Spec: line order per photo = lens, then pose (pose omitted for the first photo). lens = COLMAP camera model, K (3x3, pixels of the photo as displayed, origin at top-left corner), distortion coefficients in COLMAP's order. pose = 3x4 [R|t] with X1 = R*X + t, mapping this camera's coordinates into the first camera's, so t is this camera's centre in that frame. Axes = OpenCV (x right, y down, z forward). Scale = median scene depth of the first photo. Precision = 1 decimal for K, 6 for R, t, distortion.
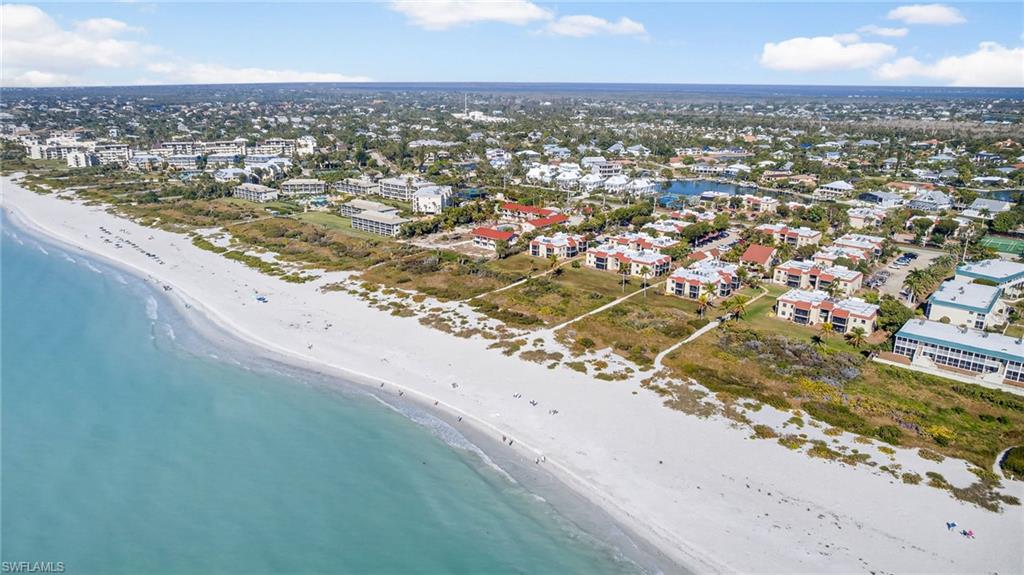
lens RADIAL K [[691.2, 0, 512.0], [0, 691.2, 287.5], [0, 0, 1]] dist [-0.052944, 0.000656]
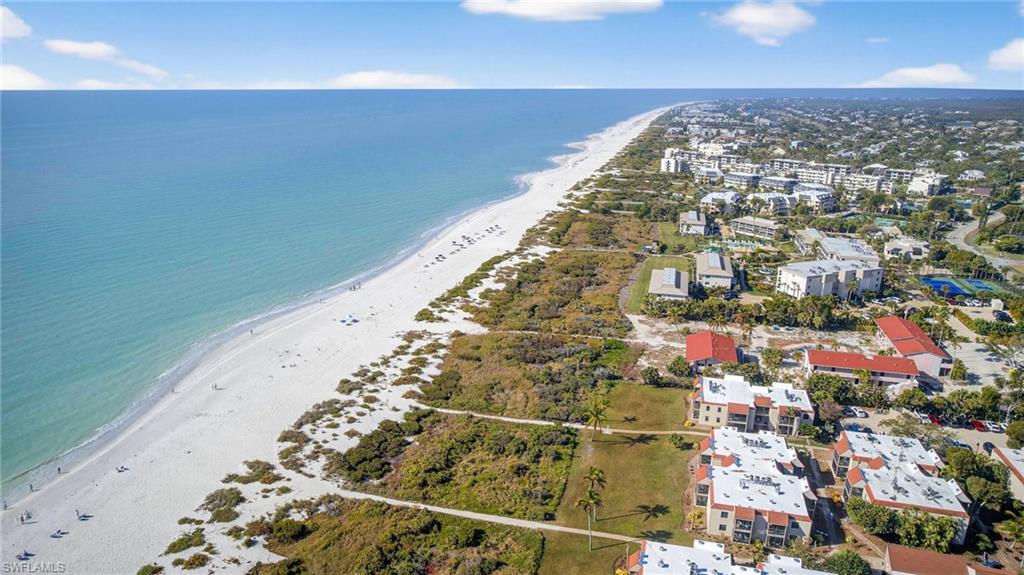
lens RADIAL K [[691.2, 0, 512.0], [0, 691.2, 287.5], [0, 0, 1]] dist [-0.052944, 0.000656]
pose [[0.432057, 0.255348, -0.864941, 0.610137], [-0.268399, 0.952028, 0.146987, -0.249749], [0.860981, 0.168643, 0.479866, 0.759112]]
